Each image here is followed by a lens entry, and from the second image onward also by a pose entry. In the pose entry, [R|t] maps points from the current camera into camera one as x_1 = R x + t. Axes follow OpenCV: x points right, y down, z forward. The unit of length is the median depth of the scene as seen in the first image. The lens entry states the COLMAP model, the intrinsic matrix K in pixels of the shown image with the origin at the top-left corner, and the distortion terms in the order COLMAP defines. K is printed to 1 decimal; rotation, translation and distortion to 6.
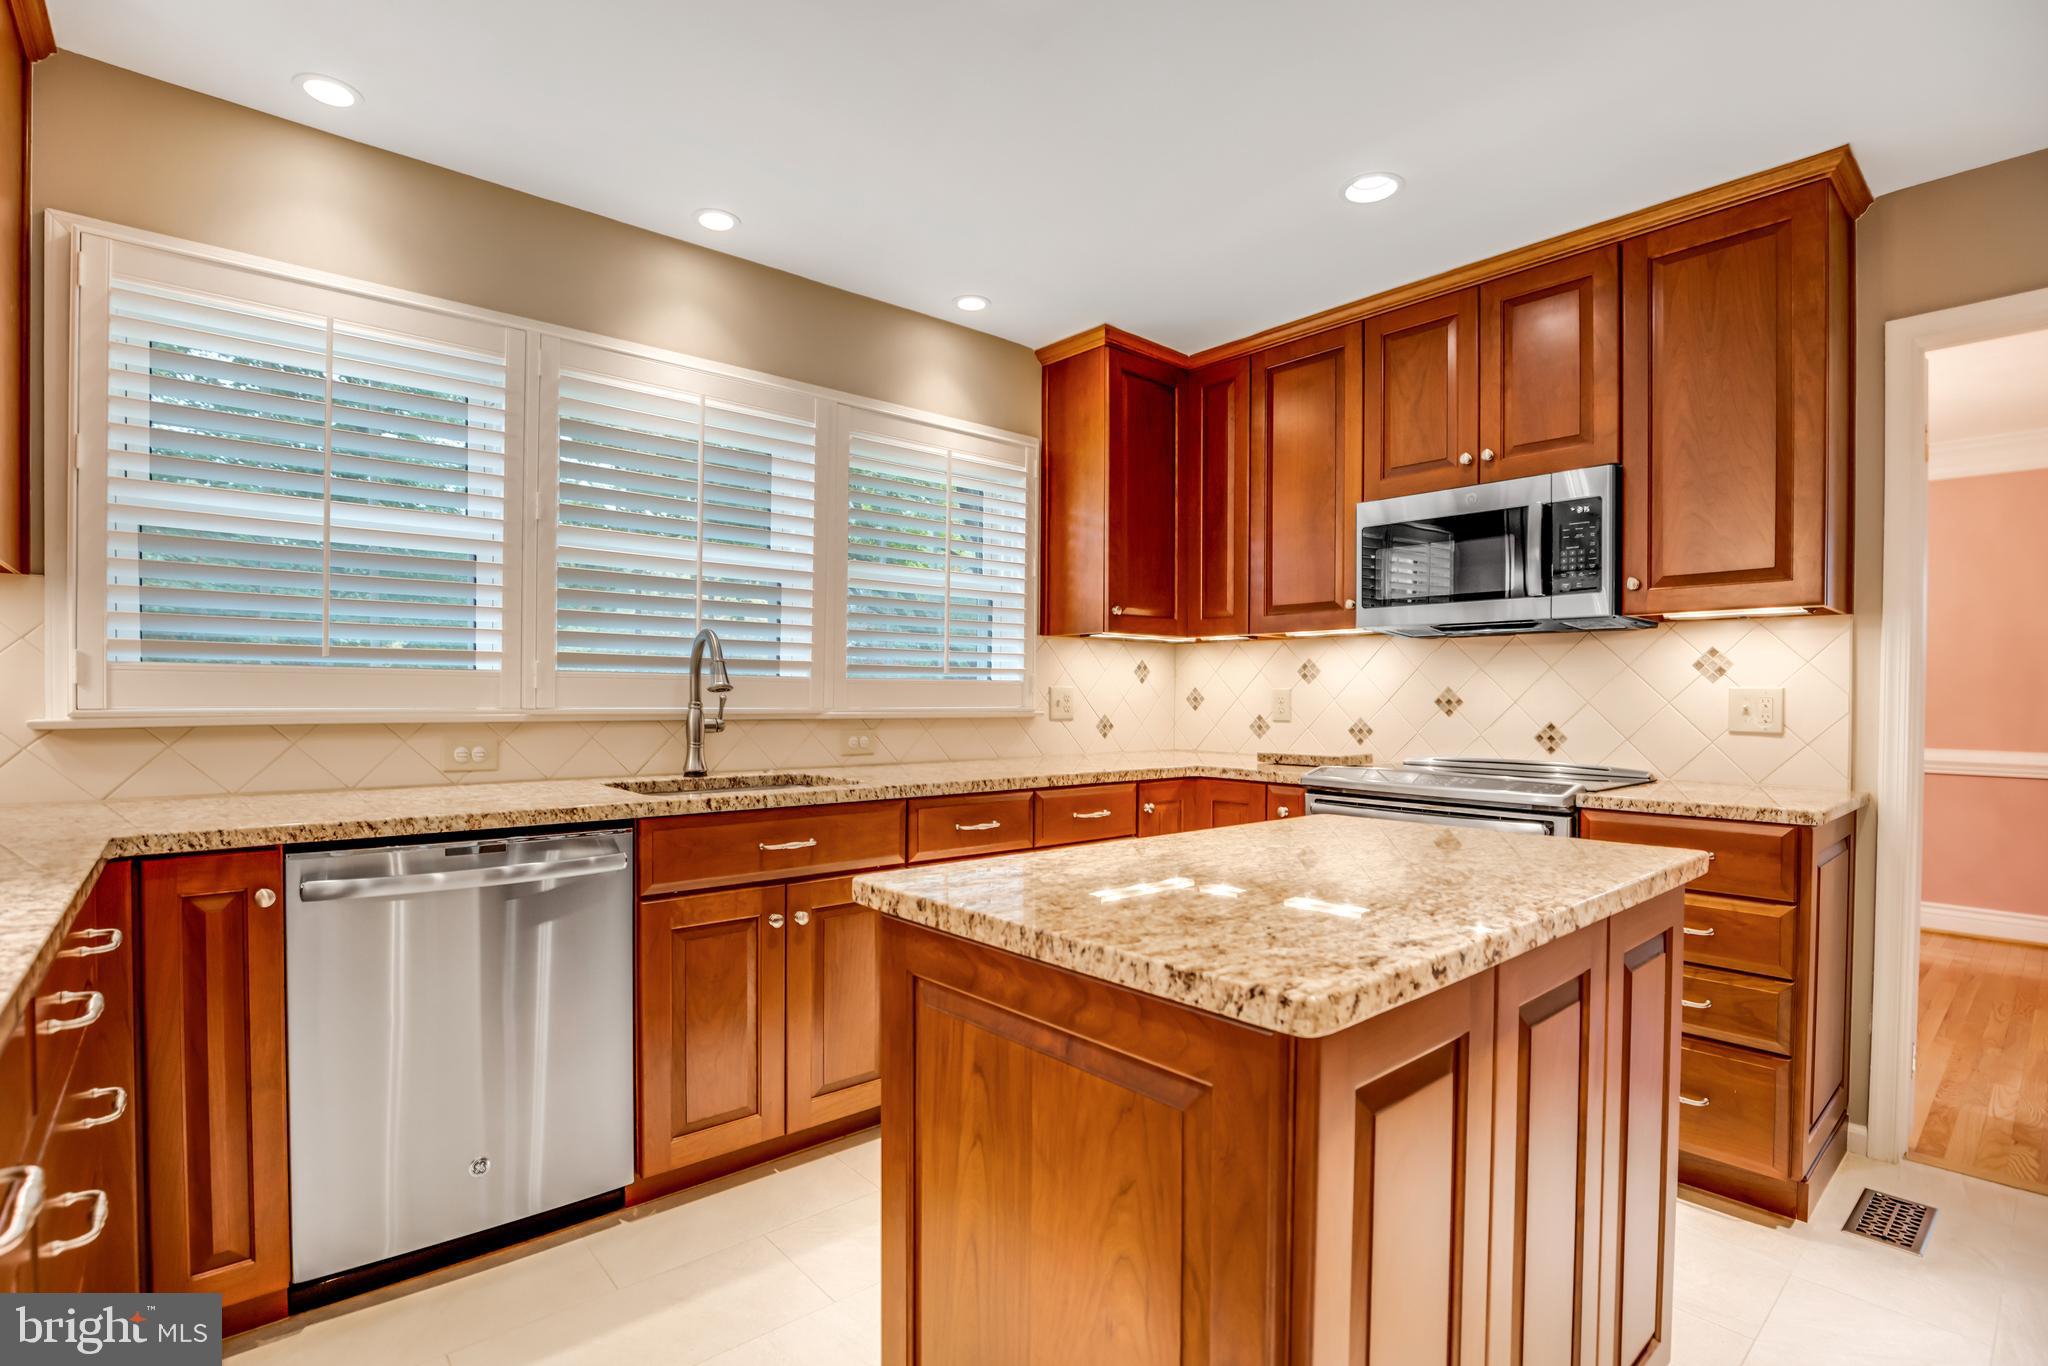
lens RADIAL K [[980.5, 0, 1060.8], [0, 980.5, 702.4], [0, 0, 1]] dist [-0.025013, 0.000577]
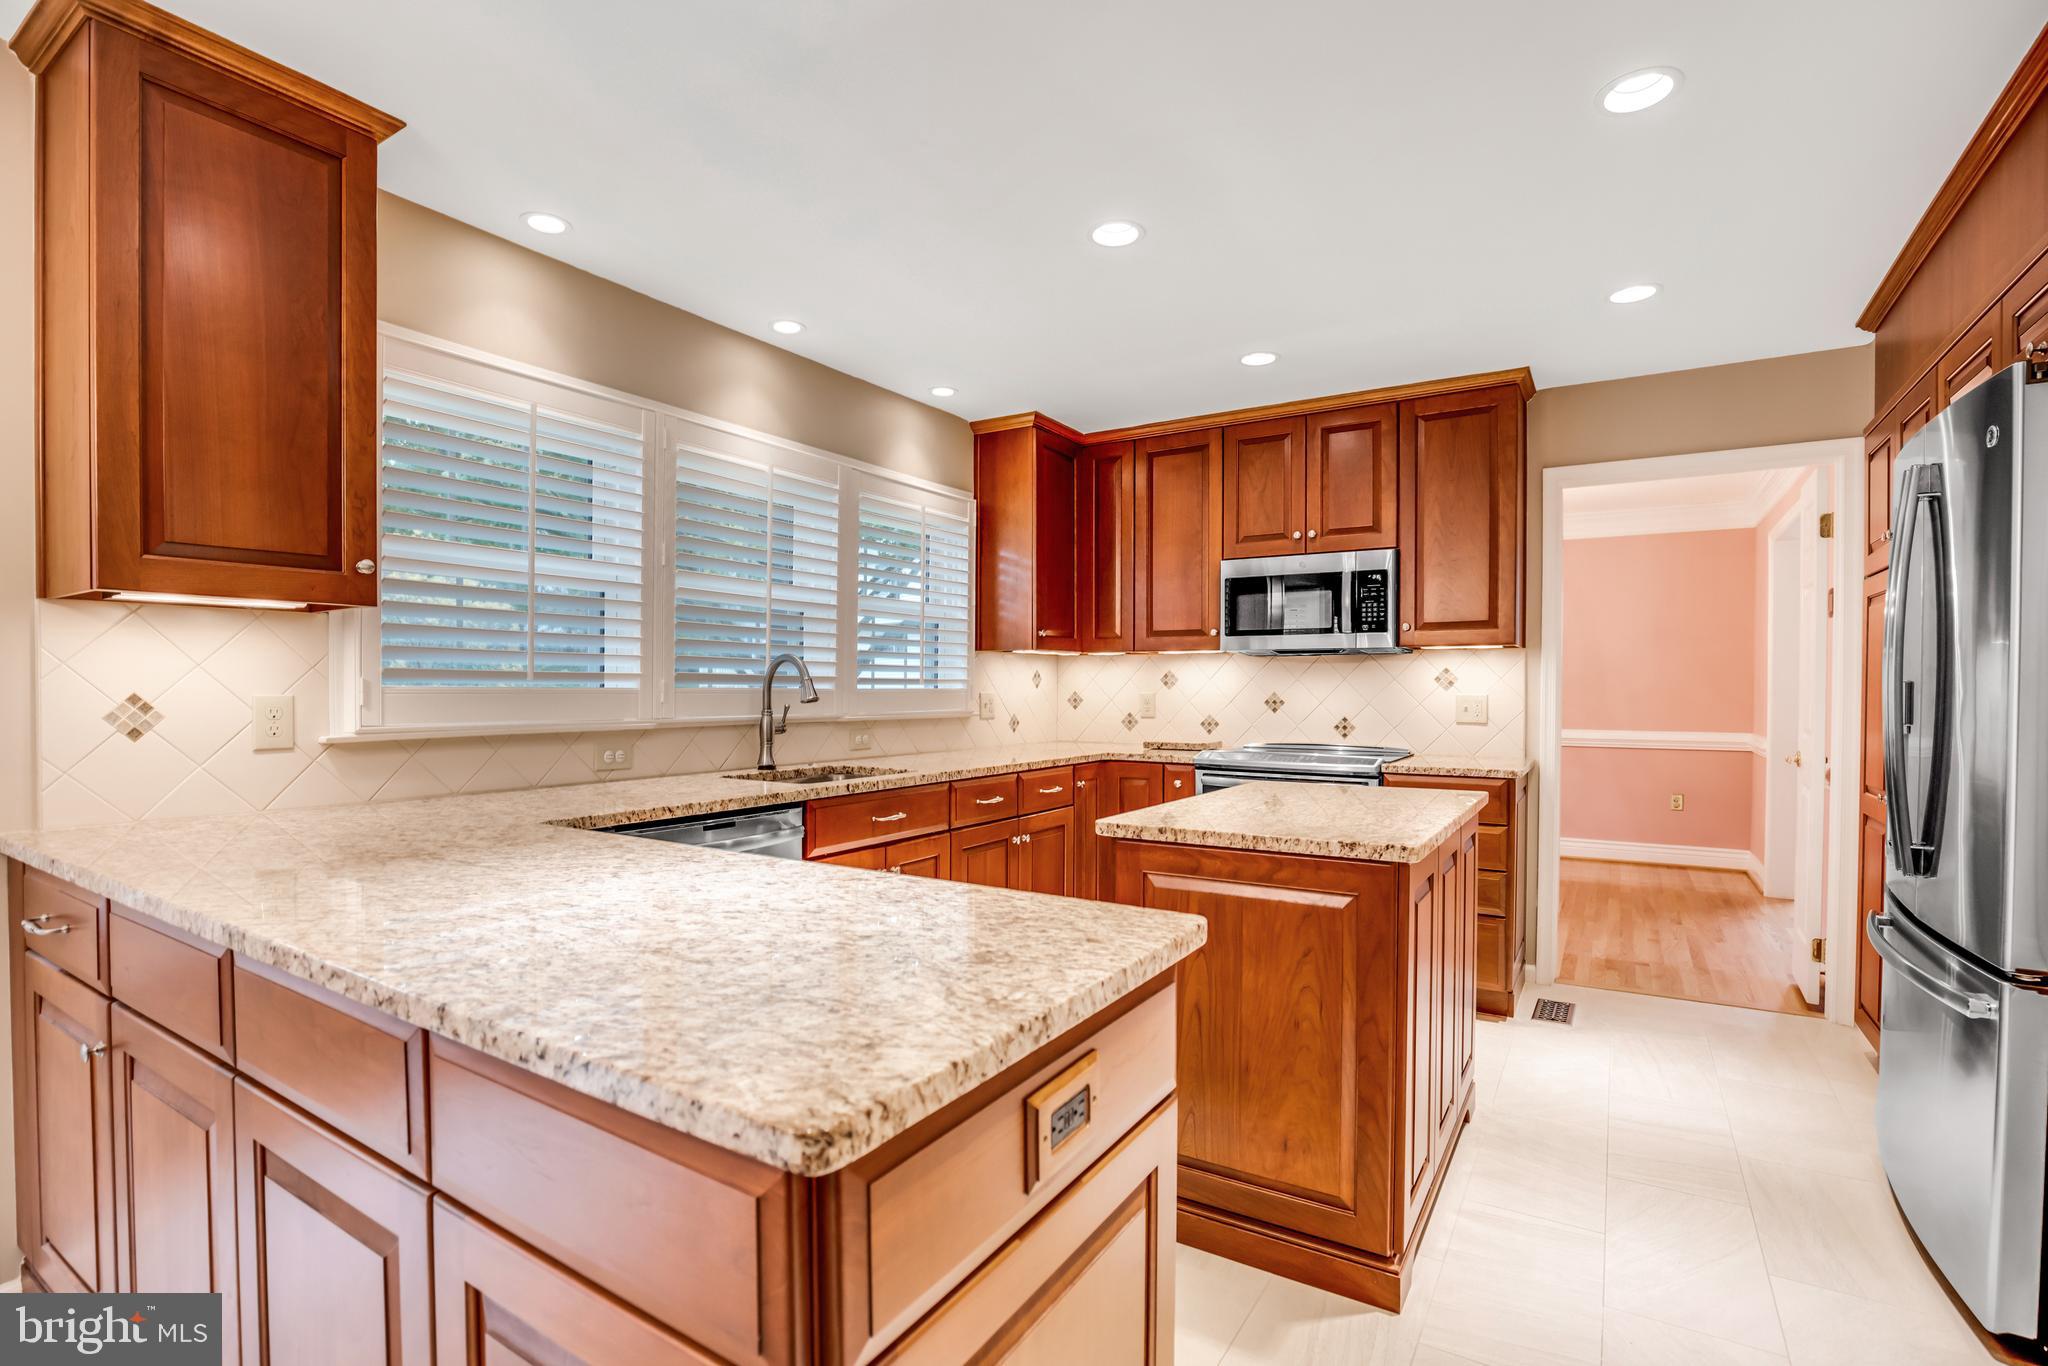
lens RADIAL K [[966.0, 0, 1075.5], [0, 966.0, 695.9], [0, 0, 1]] dist [-0.028622, 0.000281]
pose [[0.953179, -0.006021, 0.302346, -0.362896], [0.004452, 0.999973, 0.005878, -0.023866], [-0.302373, -0.004257, 0.953180, -0.287645]]
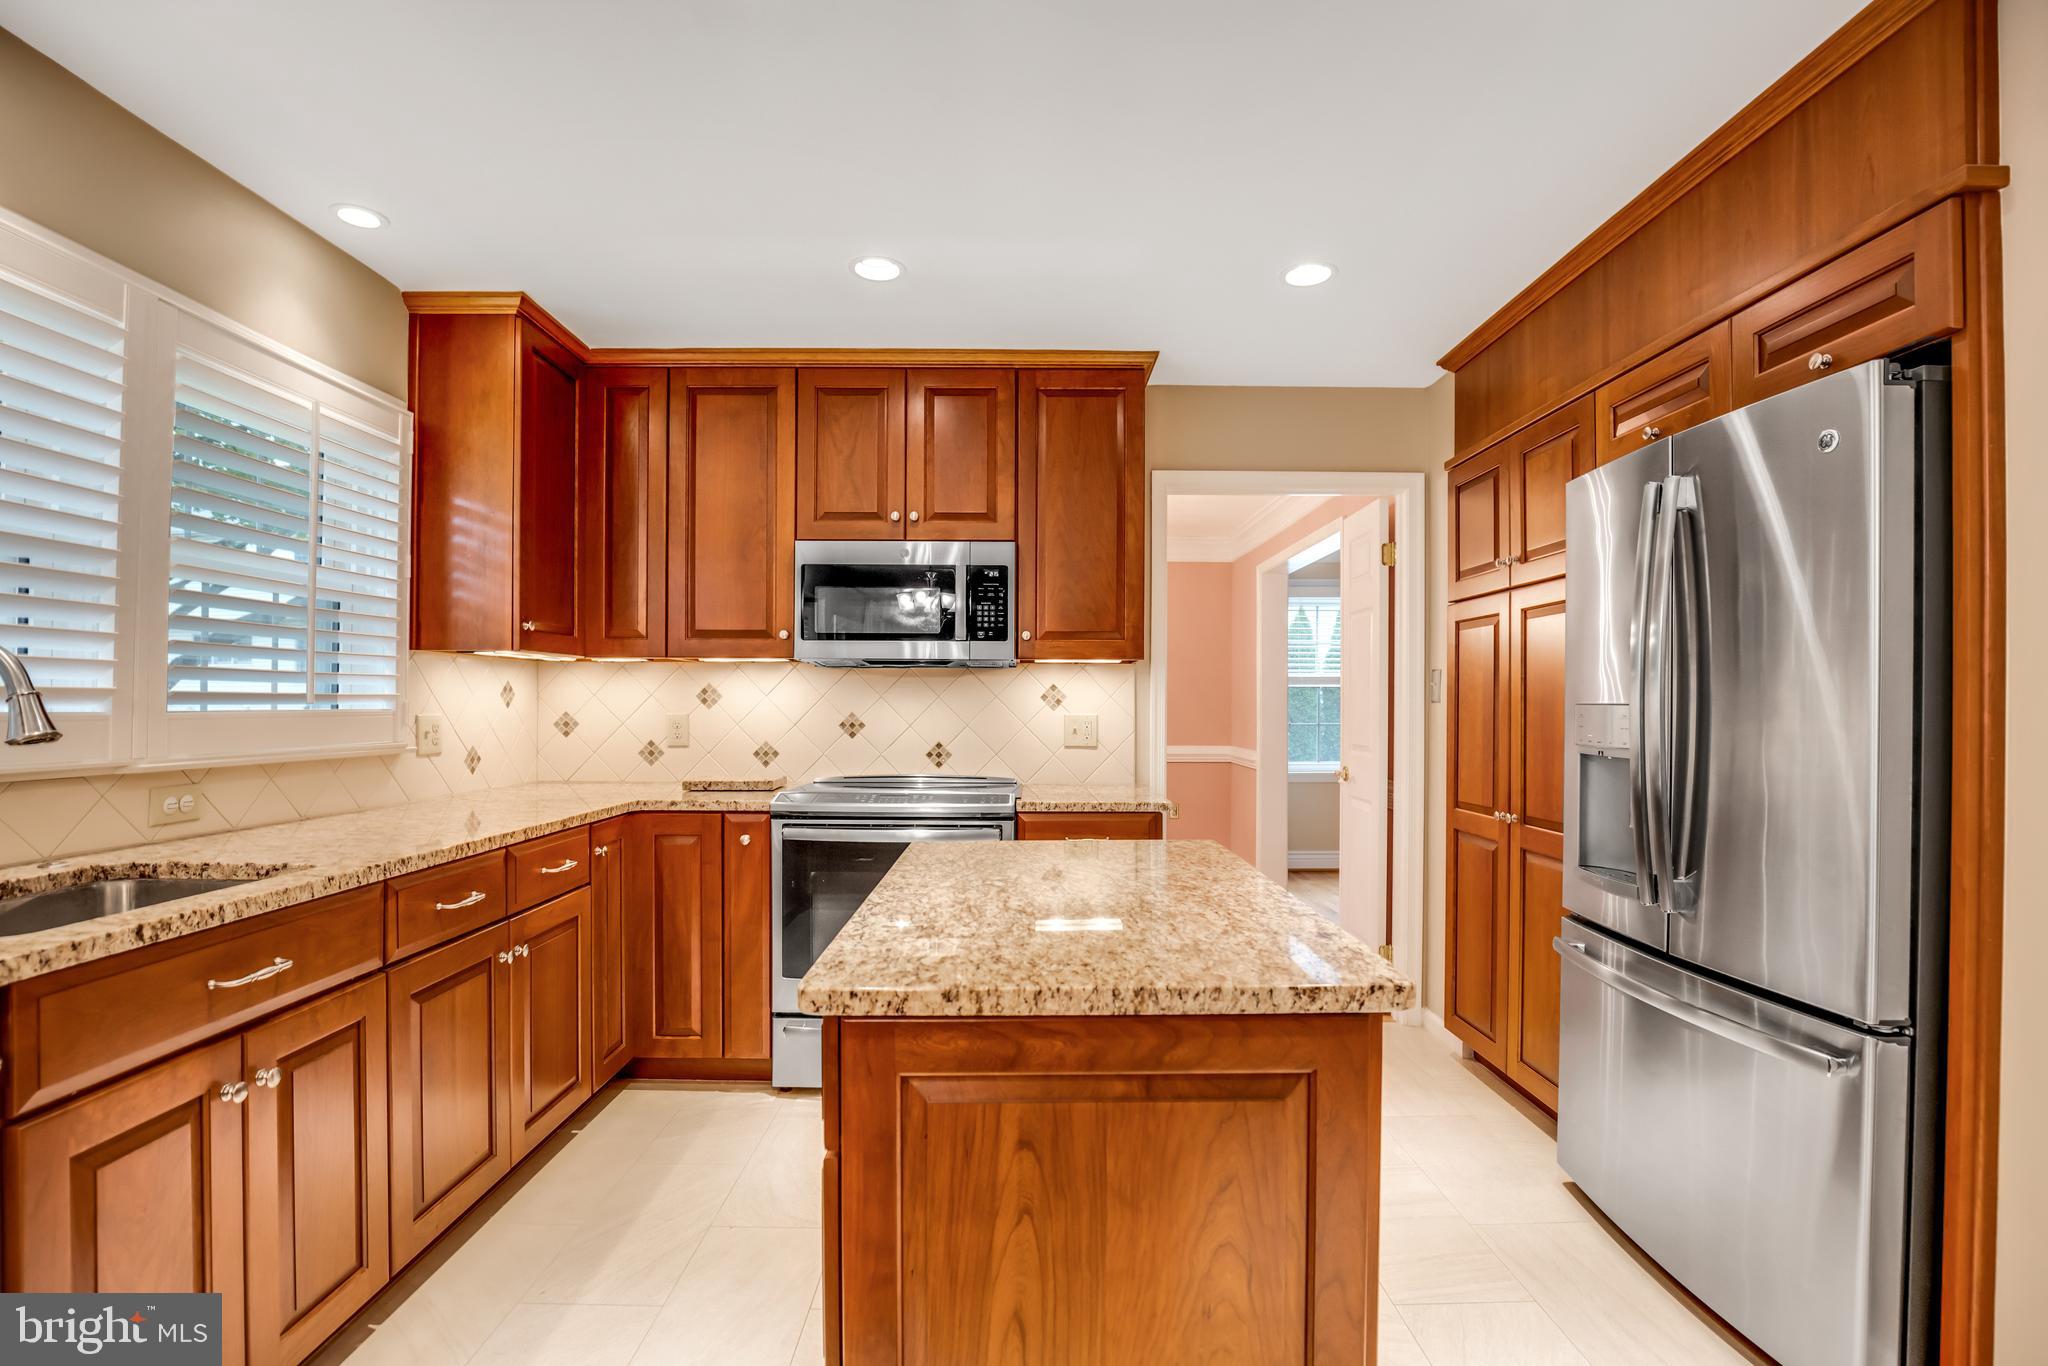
lens RADIAL K [[937.5, 0, 1052.9], [0, 937.5, 704.5], [0, 0, 1]] dist [-0.028297, 0.000791]
pose [[0.657751, -0.003677, 0.753227, -0.324300], [0.003969, 0.999991, 0.001417, -0.031037], [-0.753225, 0.002057, 0.657760, 0.146479]]
